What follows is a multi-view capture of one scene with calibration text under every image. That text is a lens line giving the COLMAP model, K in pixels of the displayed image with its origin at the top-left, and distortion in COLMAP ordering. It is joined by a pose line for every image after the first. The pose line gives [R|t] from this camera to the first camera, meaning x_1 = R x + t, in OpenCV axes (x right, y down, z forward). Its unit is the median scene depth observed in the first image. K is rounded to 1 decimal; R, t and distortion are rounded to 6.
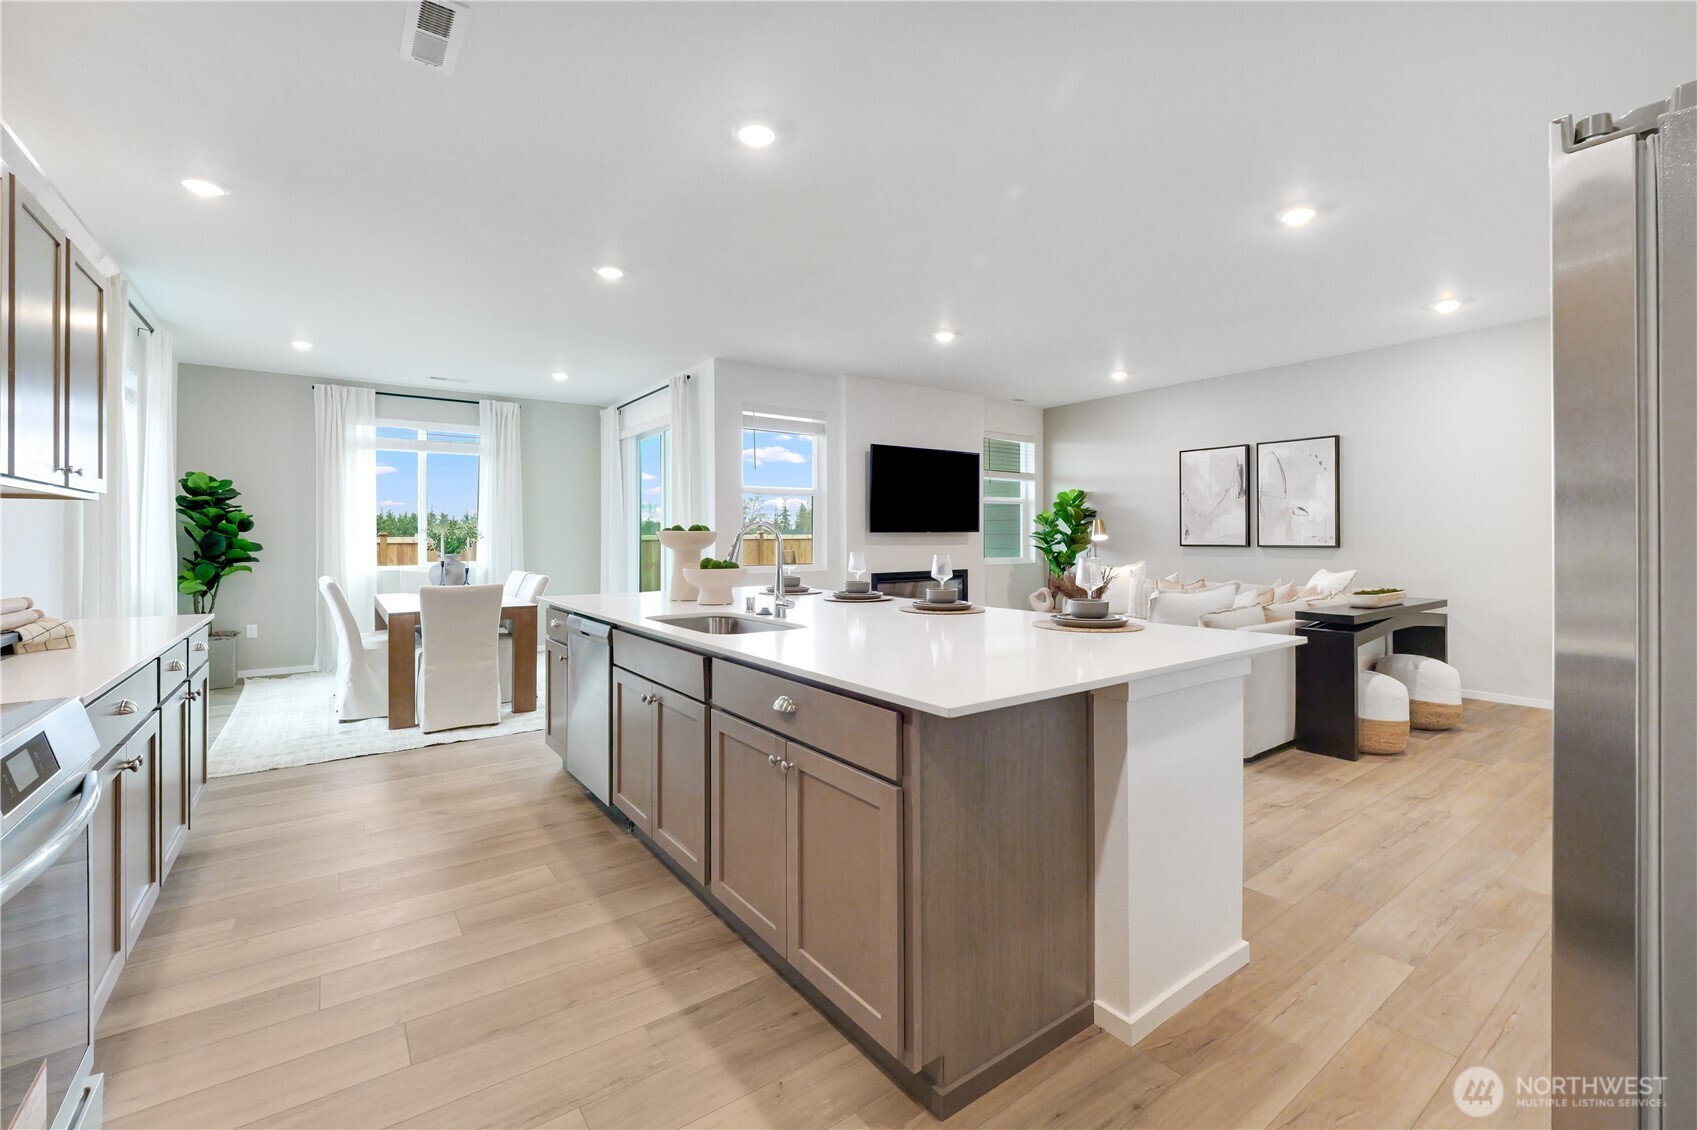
lens RADIAL K [[712.2, 0, 840.3], [0, 712.2, 555.7], [0, 0, 1]] dist [-0.002876, -0.000414]
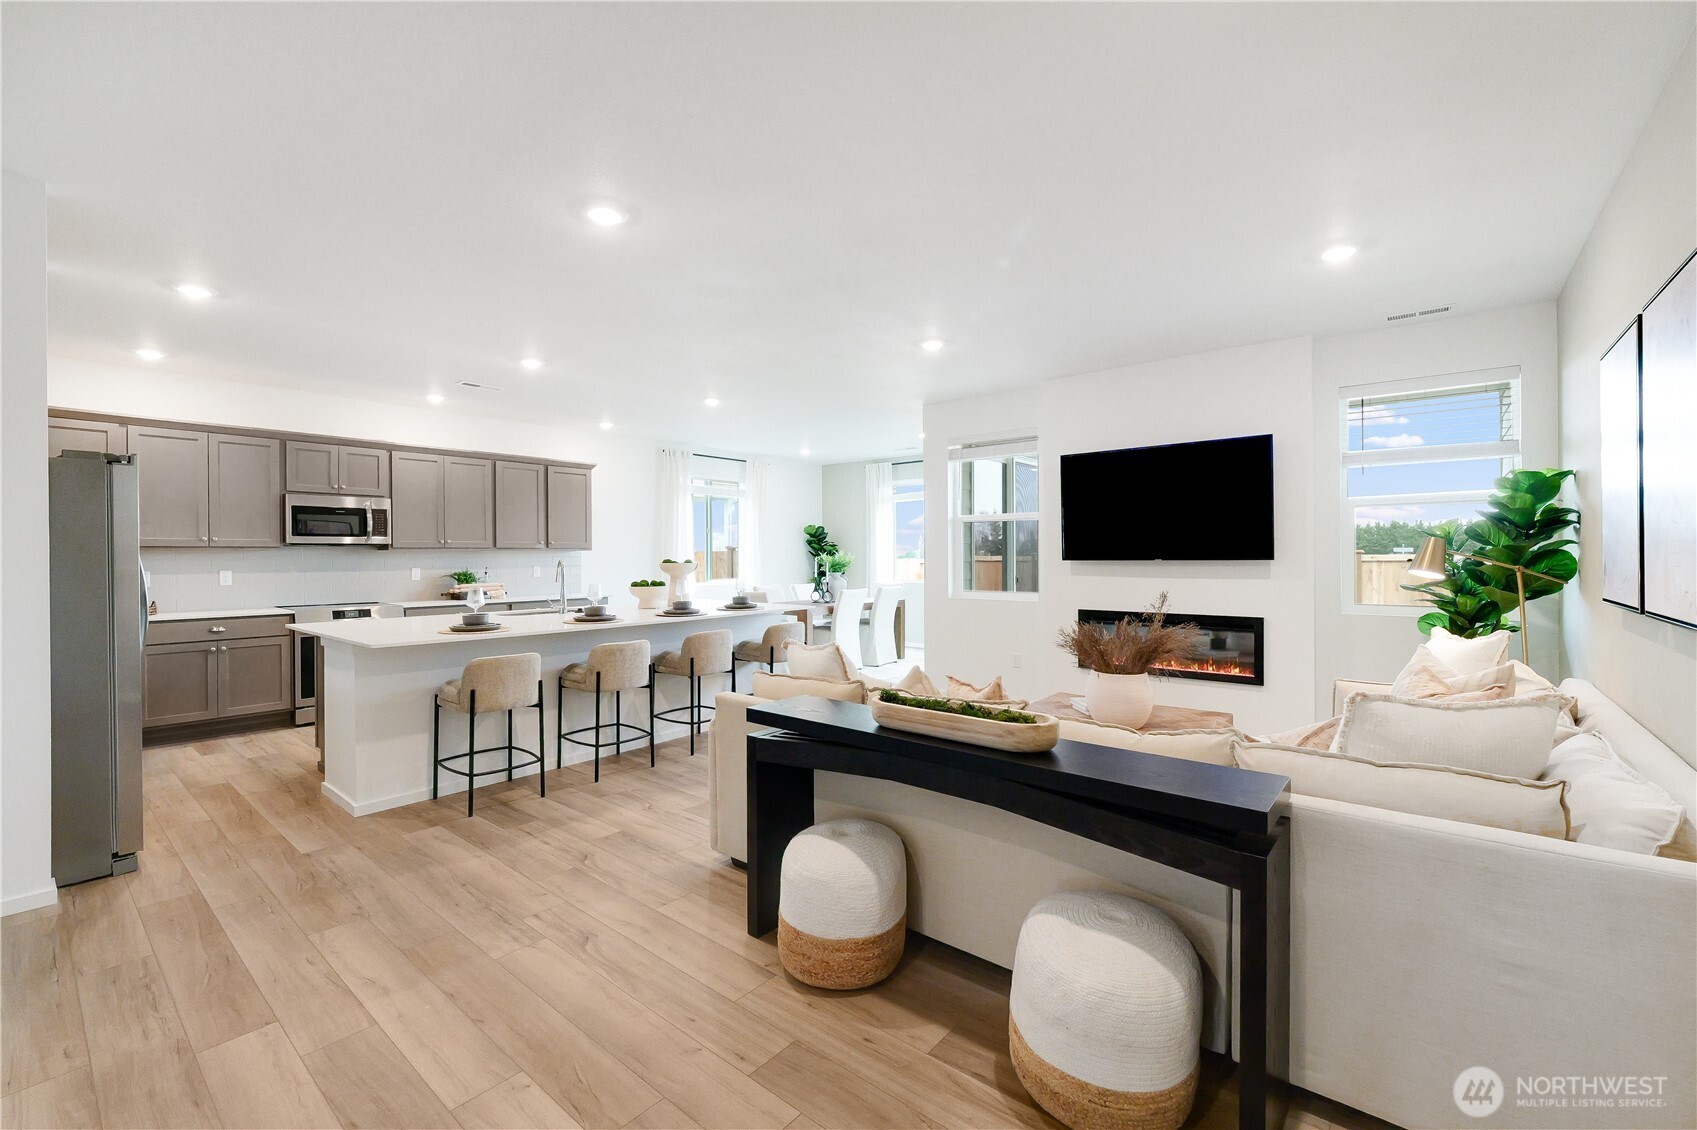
lens RADIAL K [[712.2, 0, 840.3], [0, 712.2, 555.7], [0, 0, 1]] dist [-0.002876, -0.000414]
pose [[0.241887, 0.004771, -0.970293, 1.357970], [-0.023327, 0.999727, -0.000900, -0.052283], [0.970024, 0.022851, 0.241932, 0.913923]]
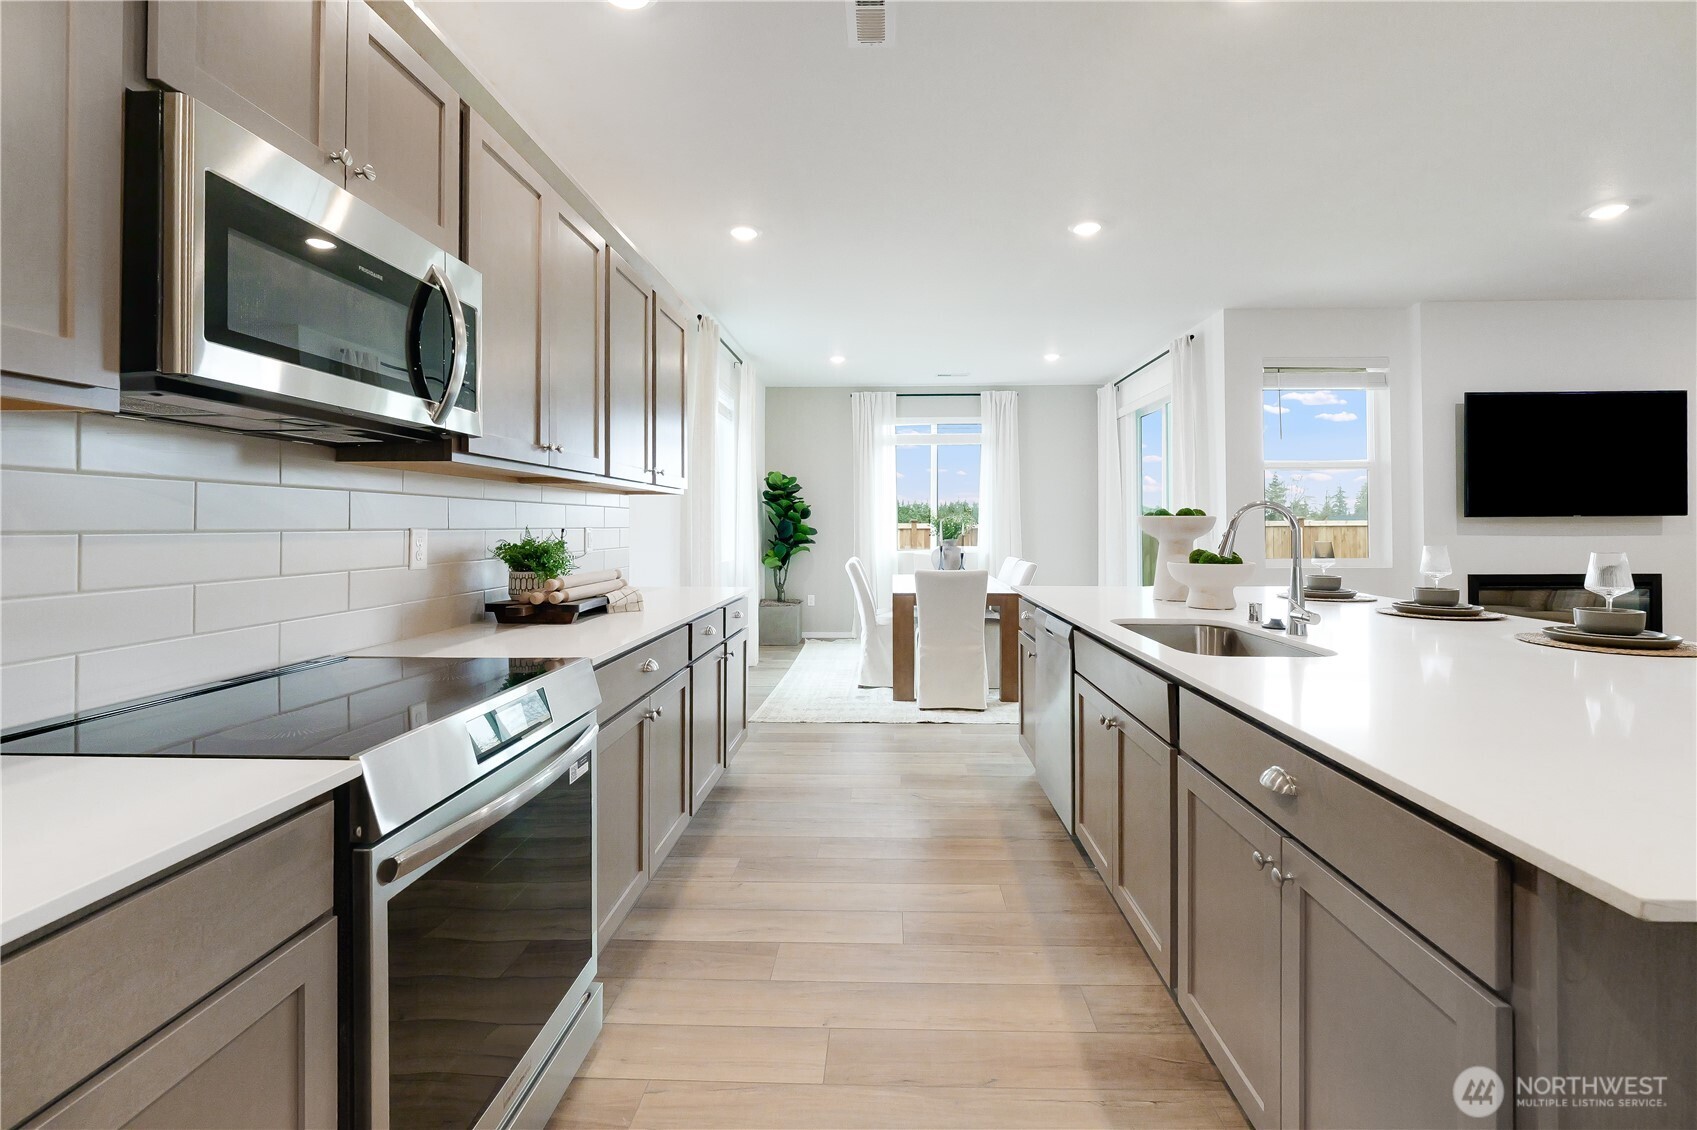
lens RADIAL K [[727.4, 0, 869.6], [0, 727.4, 518.0], [0, 0, 1]] dist [-0.000290, -0.005286]
pose [[0.795299, -0.003936, -0.606204, 0.013827], [-0.016250, 0.999481, -0.027809, -0.003166], [0.605999, 0.031967, 0.794823, 0.113901]]
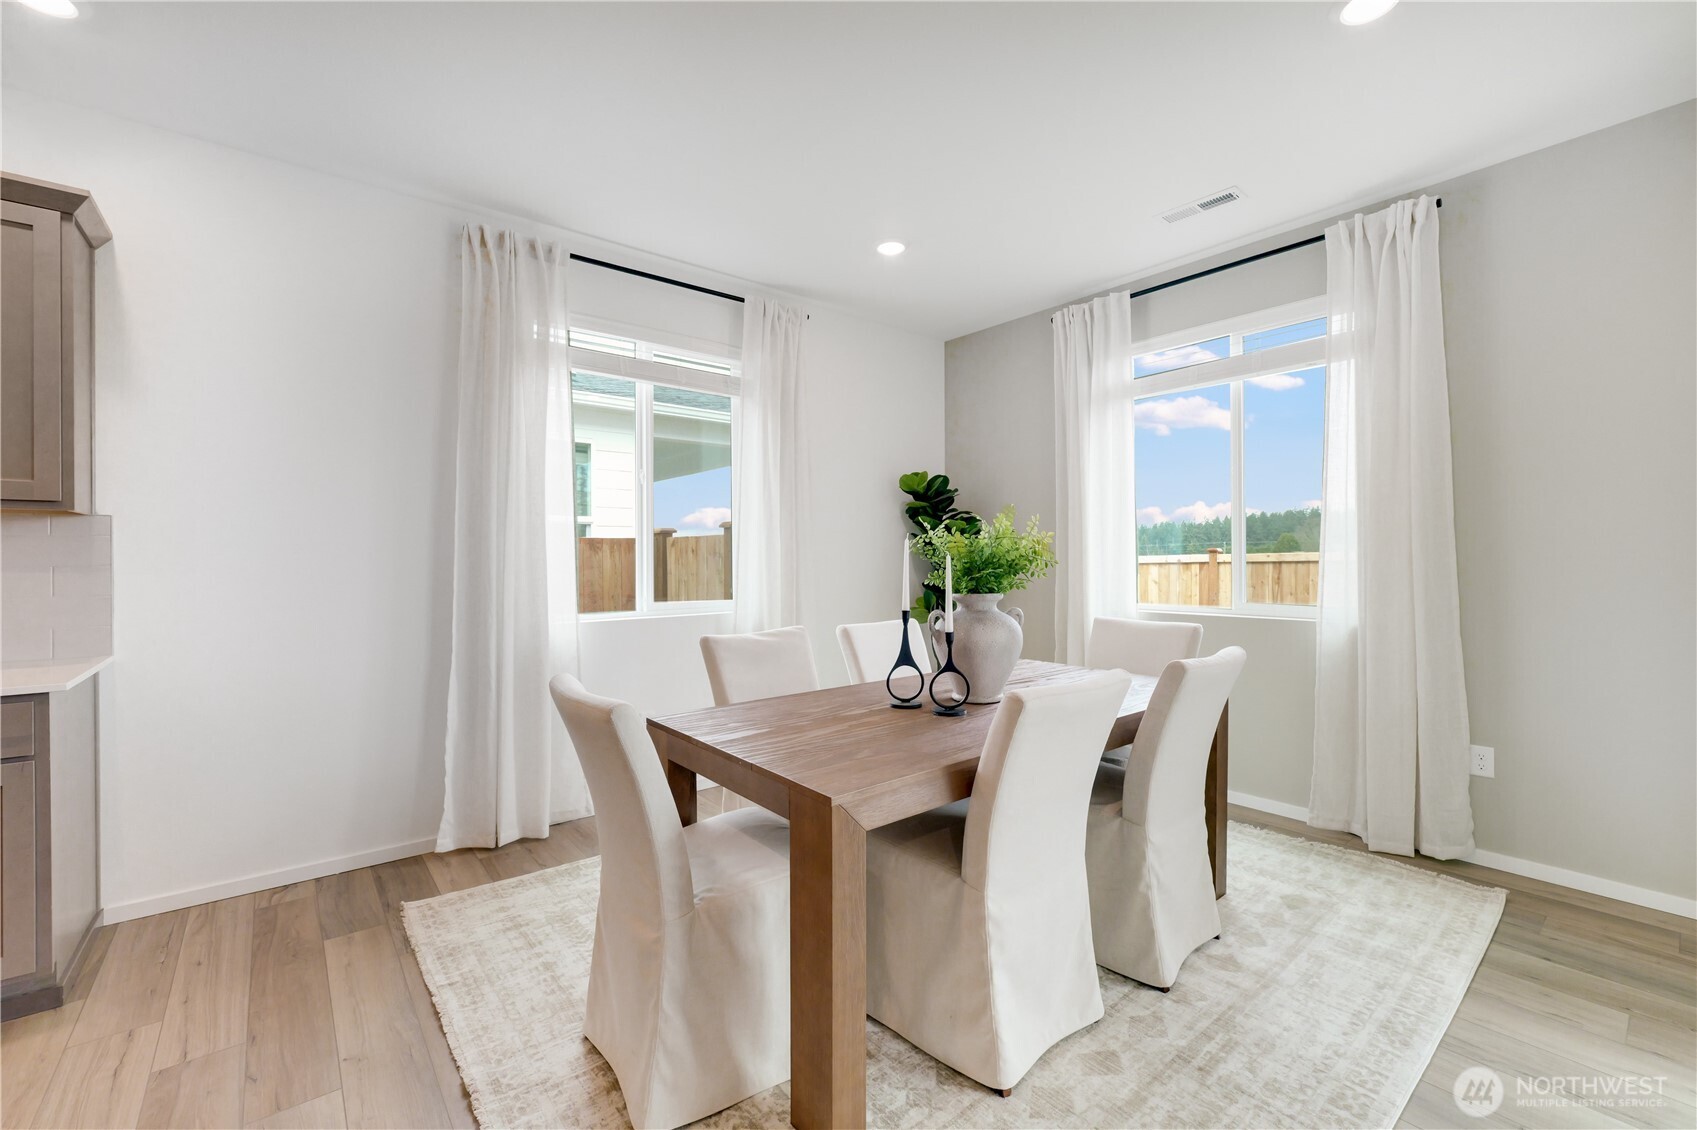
lens RADIAL K [[712.2, 0, 840.3], [0, 712.2, 555.7], [0, 0, 1]] dist [-0.002876, -0.000414]
pose [[0.054486, -0.003396, -0.998509, -0.179943], [-0.025903, 0.999653, -0.004813, -0.027489], [0.998178, 0.026126, 0.054379, 1.279814]]
